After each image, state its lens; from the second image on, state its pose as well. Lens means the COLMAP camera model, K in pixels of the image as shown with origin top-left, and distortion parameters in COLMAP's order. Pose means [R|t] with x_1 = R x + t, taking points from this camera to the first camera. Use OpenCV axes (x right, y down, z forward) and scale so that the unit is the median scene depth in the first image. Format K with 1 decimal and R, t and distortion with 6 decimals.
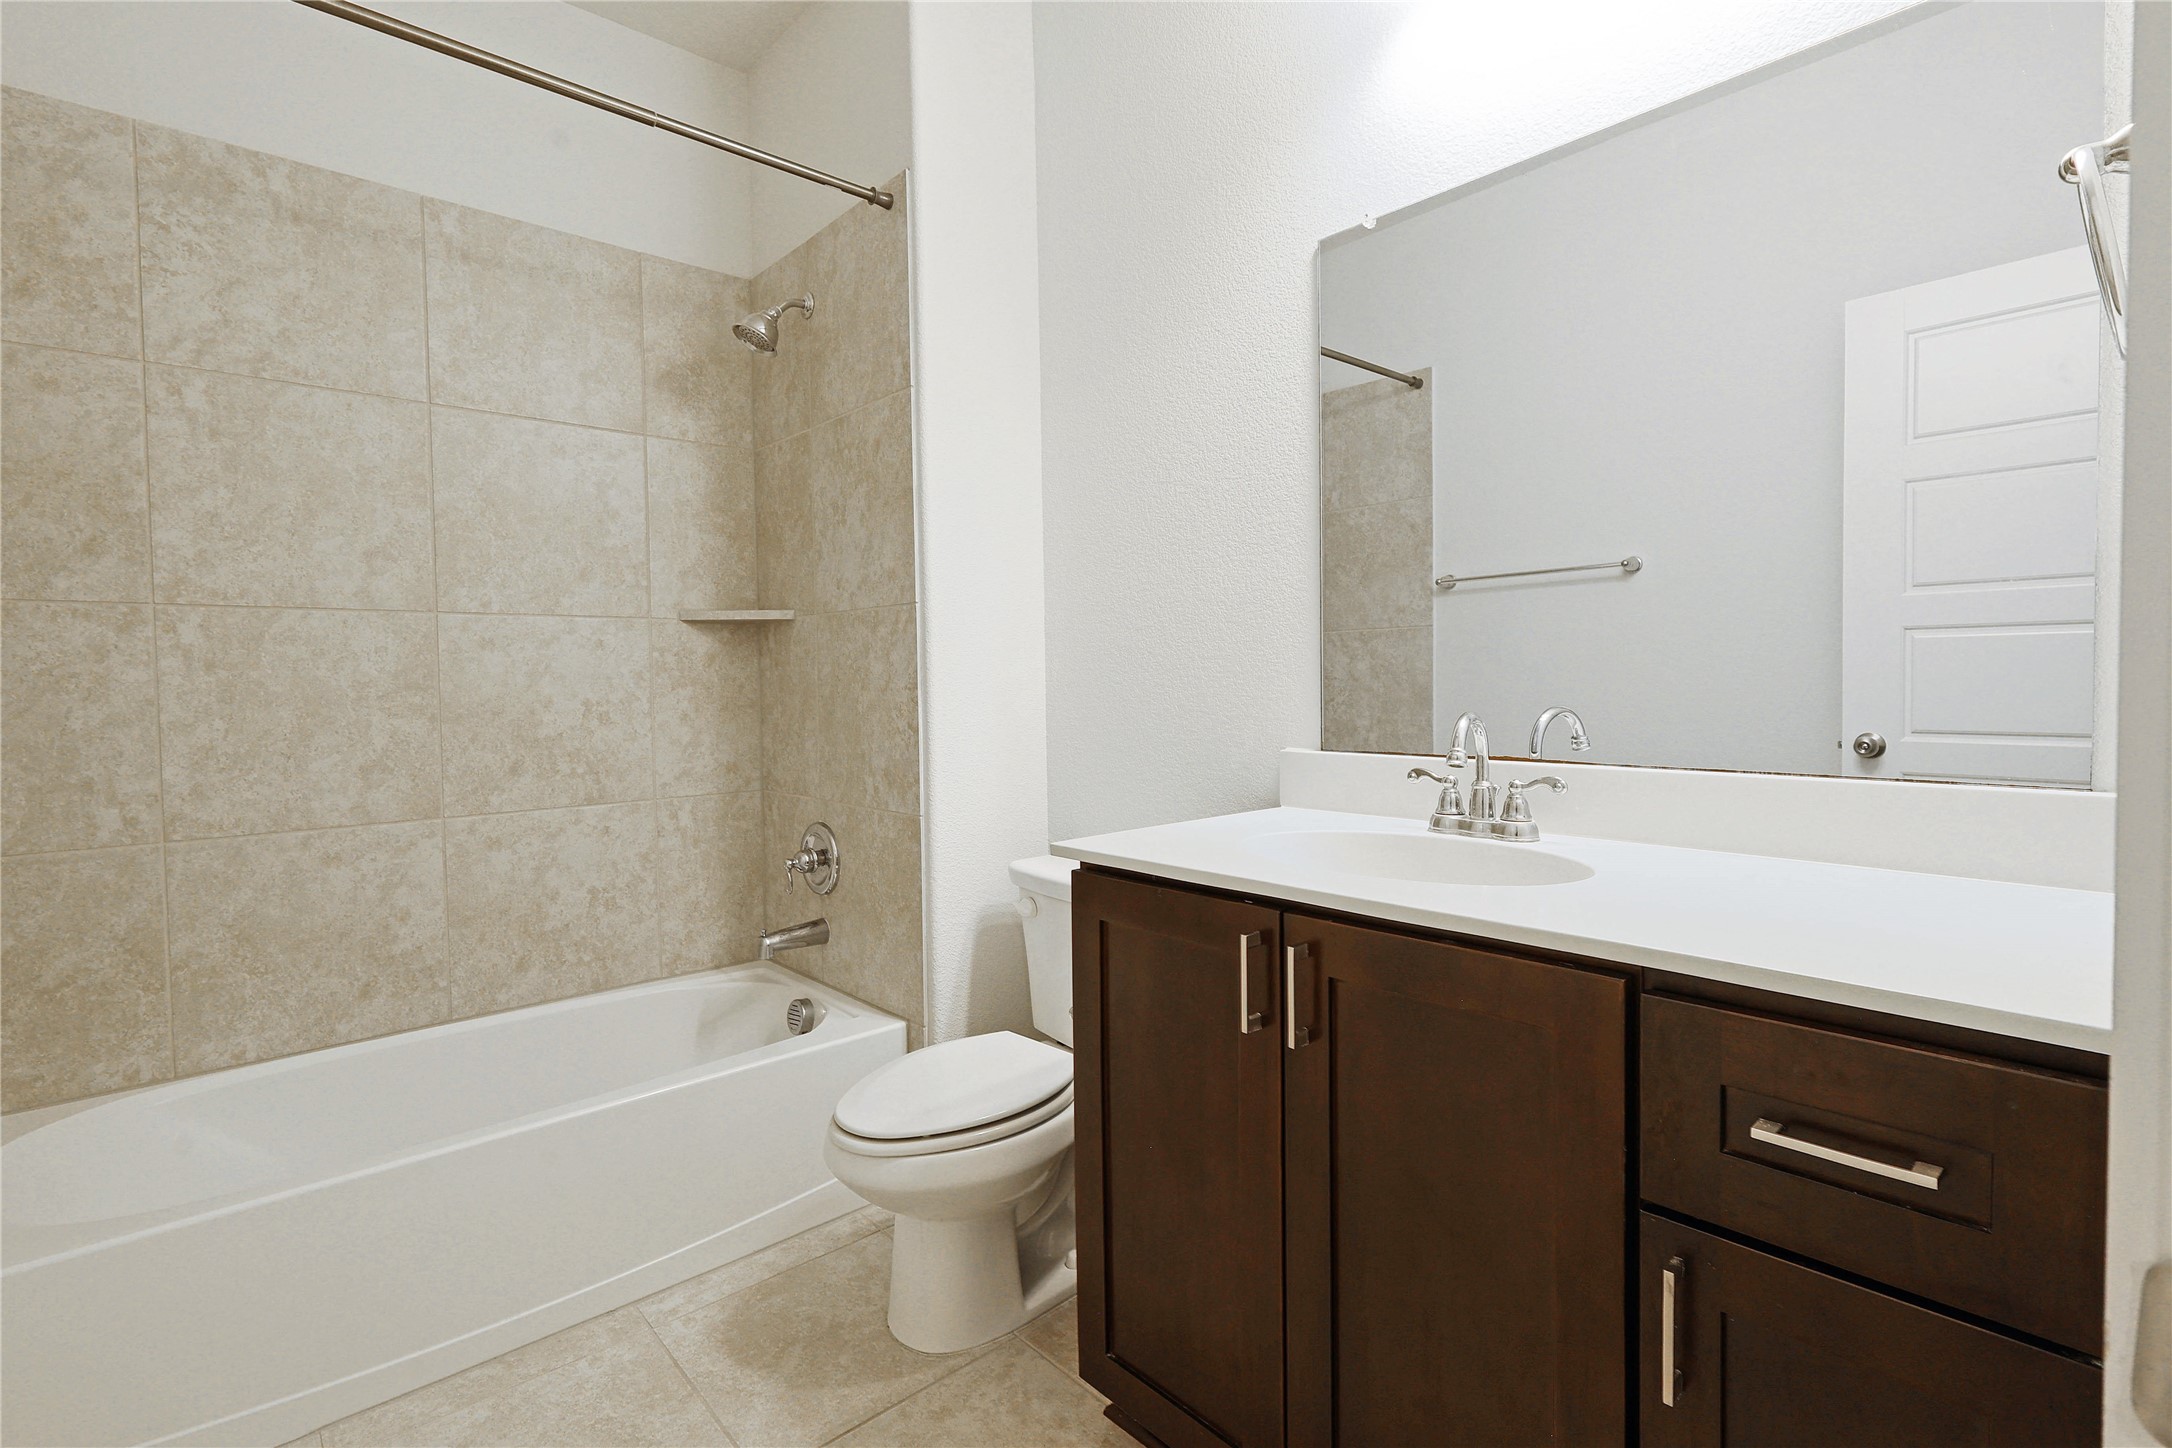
lens RADIAL K [[1014.7, 0, 1084.8], [0, 1014.7, 712.7], [0, 0, 1]] dist [0.003837, 0.000751]
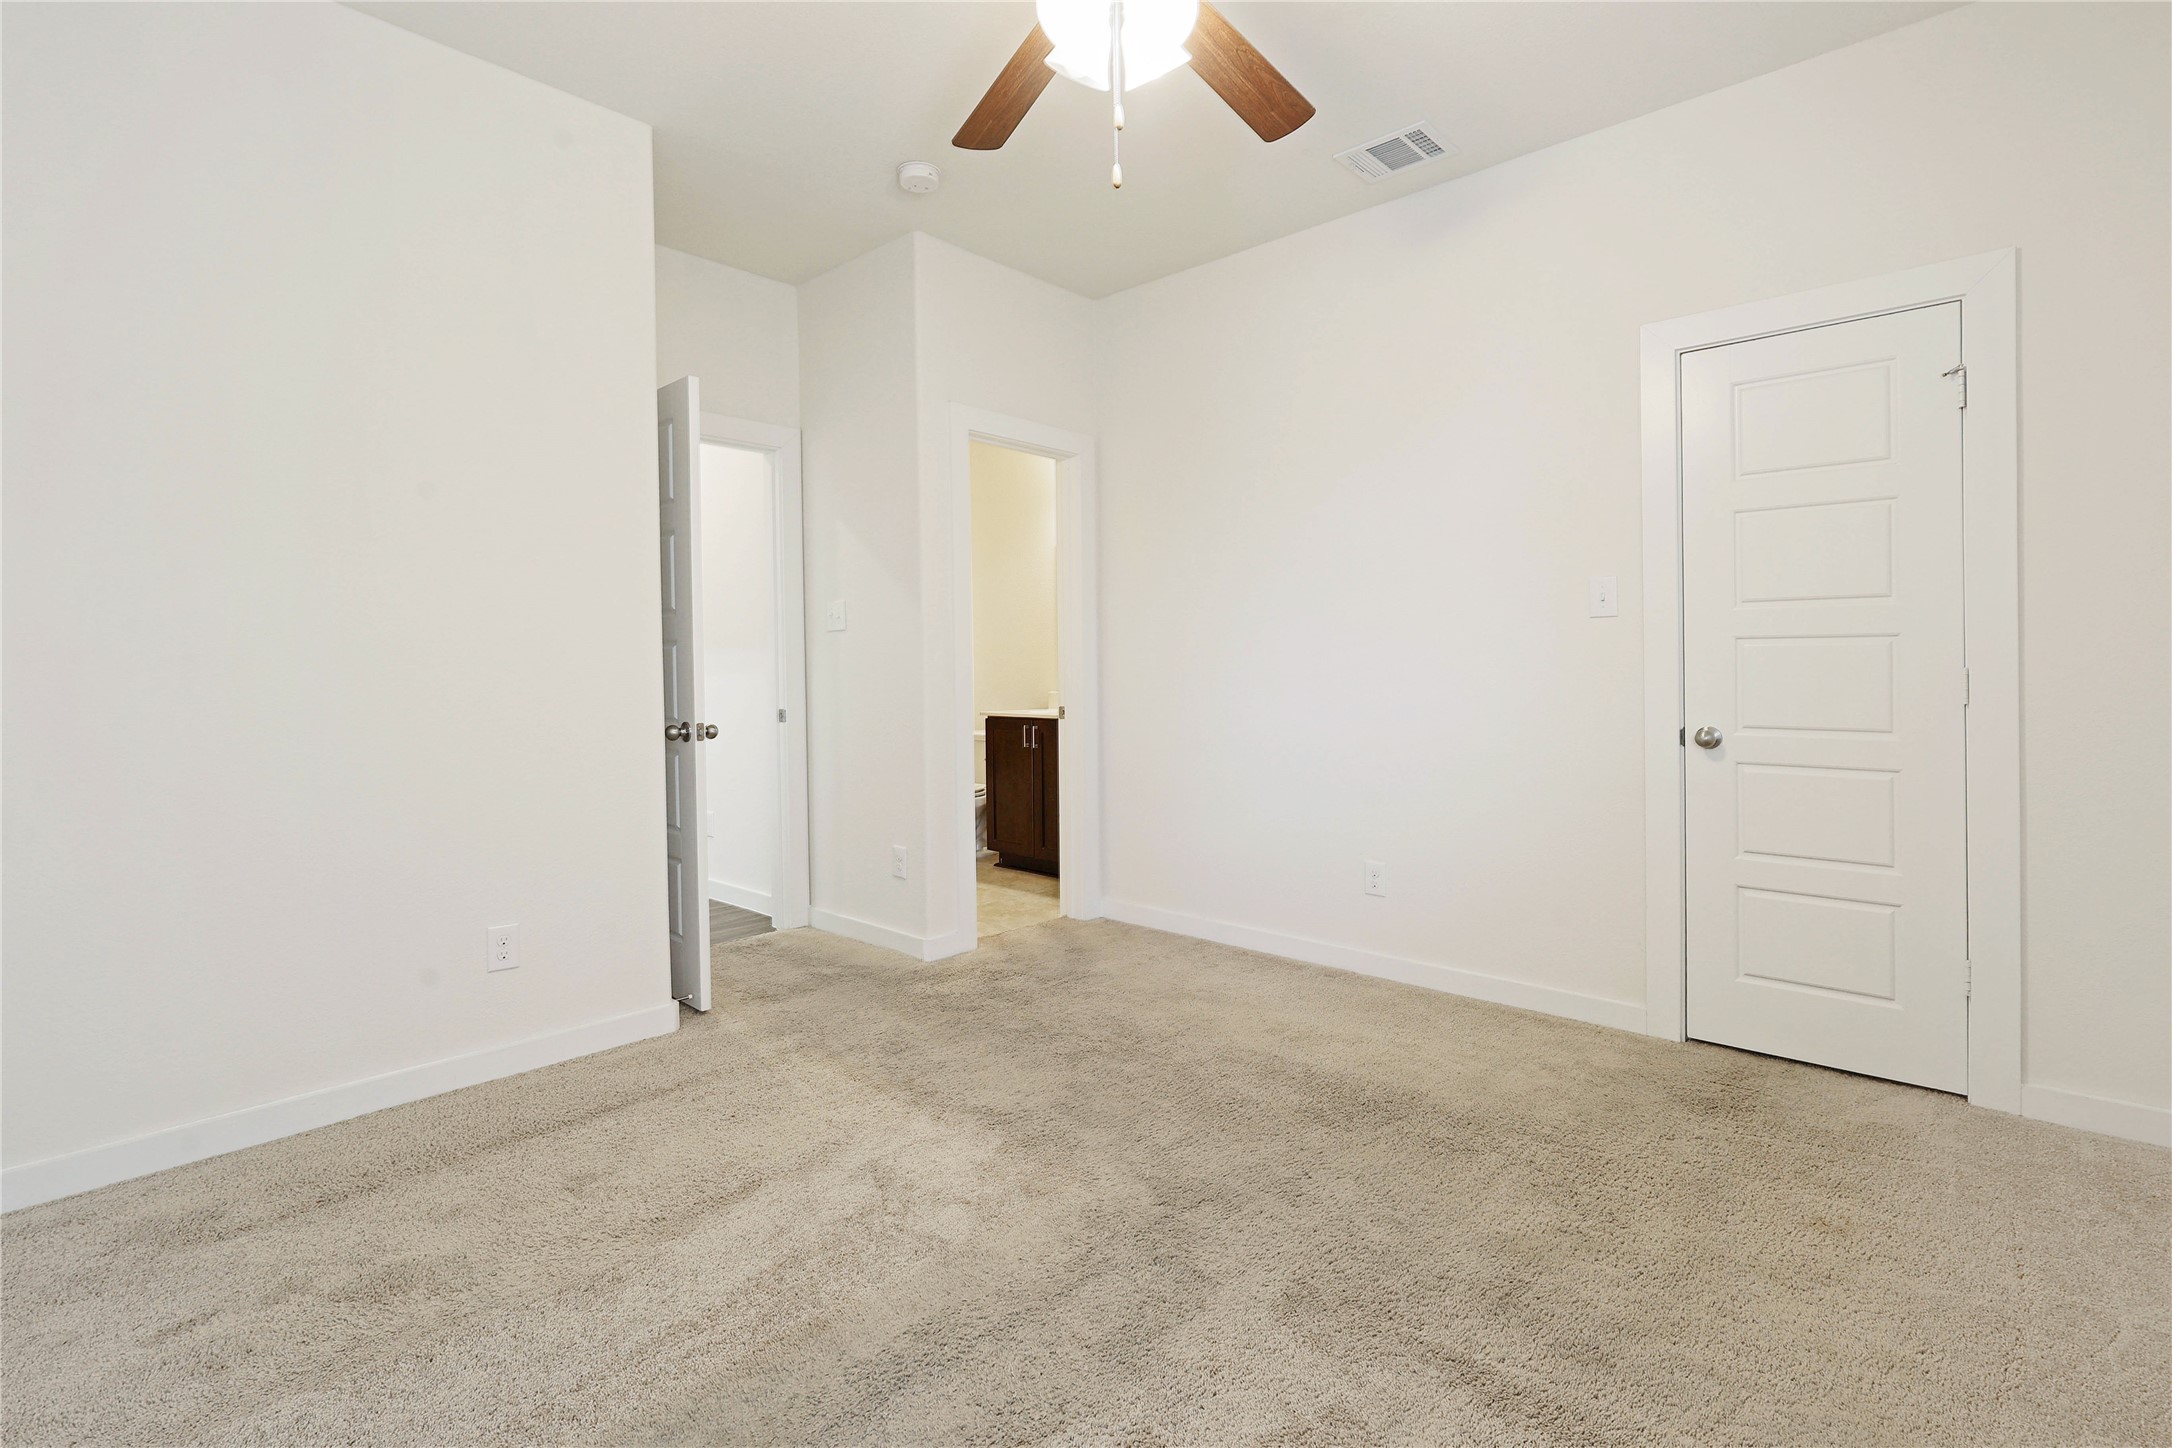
lens RADIAL K [[1014.7, 0, 1090.9], [0, 1014.7, 712.3], [0, 0, 1]] dist [0.003837, 0.000751]
pose [[0.998291, 0.004215, 0.058294, 0.044187], [-0.004181, 0.999991, -0.000712, 0.038531], [-0.058297, 0.000467, 0.998299, -0.777696]]
